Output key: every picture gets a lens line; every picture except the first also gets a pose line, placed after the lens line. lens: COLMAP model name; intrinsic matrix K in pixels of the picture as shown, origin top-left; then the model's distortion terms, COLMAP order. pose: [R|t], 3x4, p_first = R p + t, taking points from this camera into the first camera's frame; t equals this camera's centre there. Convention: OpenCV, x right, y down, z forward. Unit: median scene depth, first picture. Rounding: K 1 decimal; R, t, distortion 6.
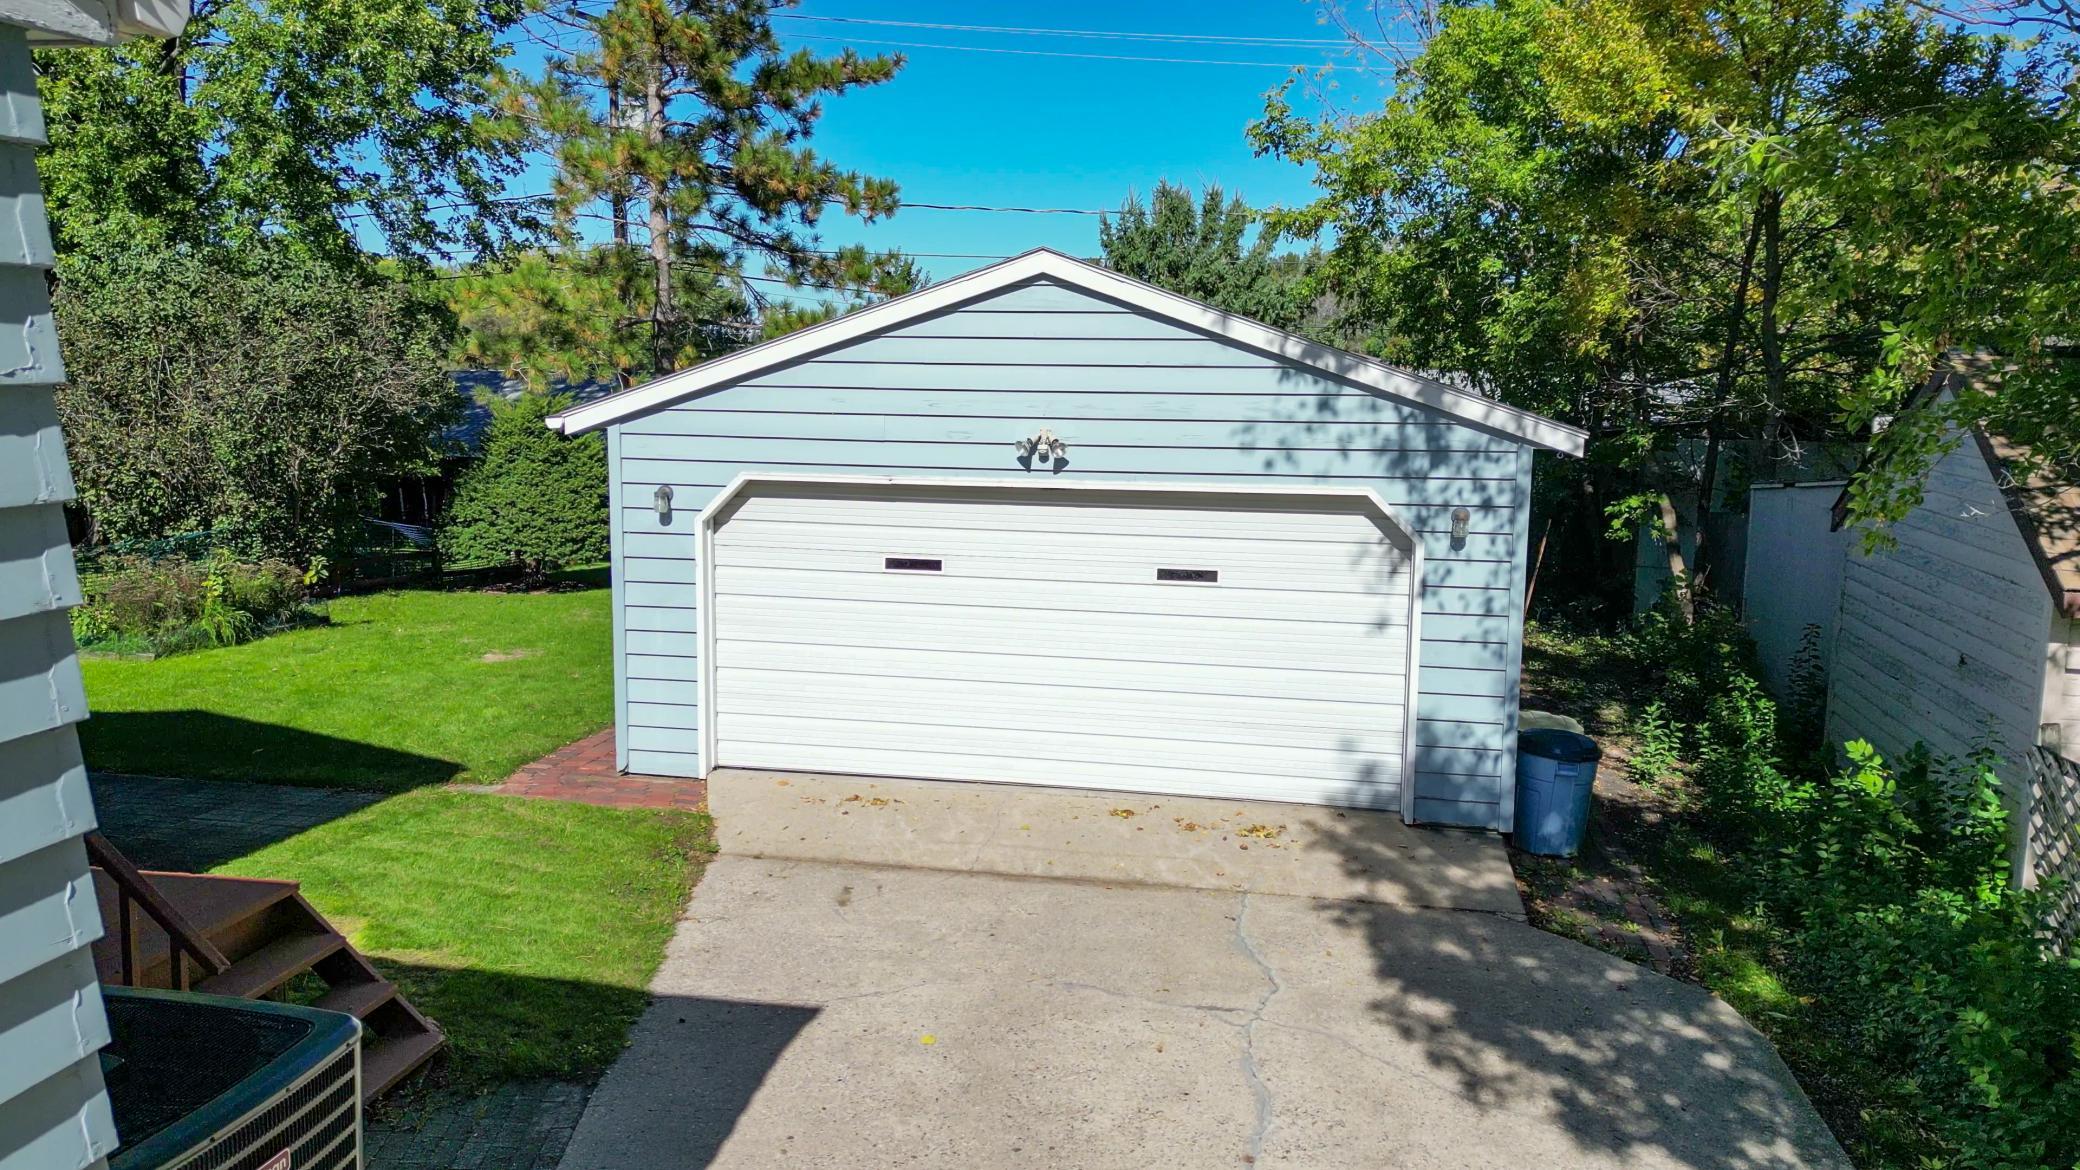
lens RADIAL K [[1541.4, 0, 1033.2], [0, 1541.4, 588.8], [0, 0, 1]] dist [0.096617, -0.108464]
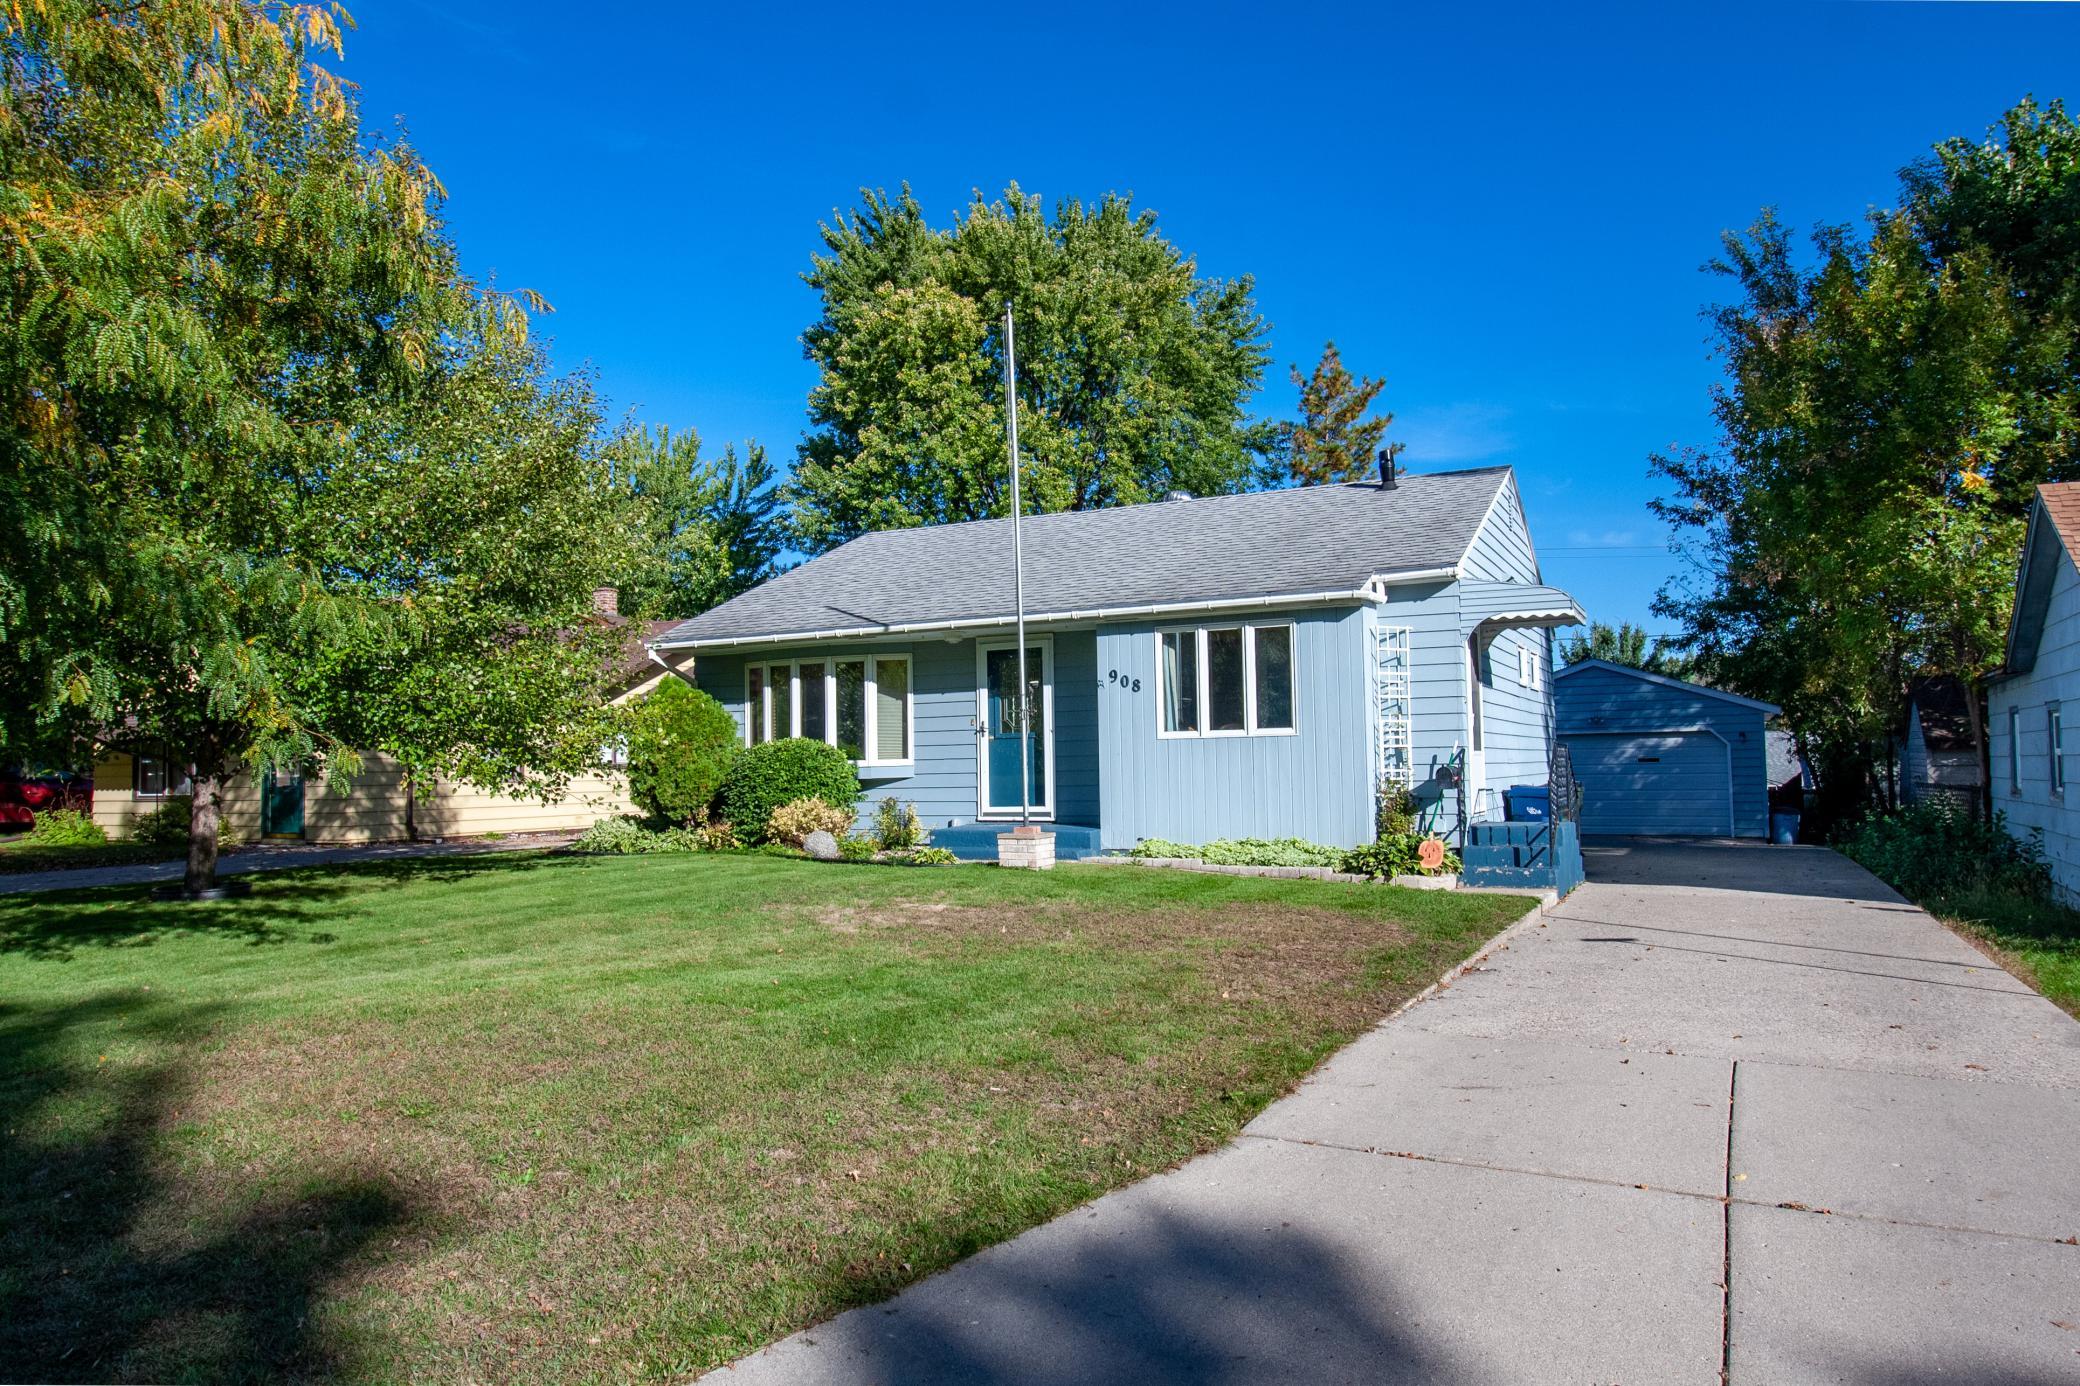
lens RADIAL K [[1314.5, 0, 1040.0], [0, 1314.5, 693.0], [0, 0, 1]] dist [-0.000918, -0.000021]
pose [[0.957298, -0.044921, -0.285593, -0.115196], [-0.013927, 0.979542, -0.200756, 0.156930], [0.288768, 0.196161, 0.937088, -0.700852]]
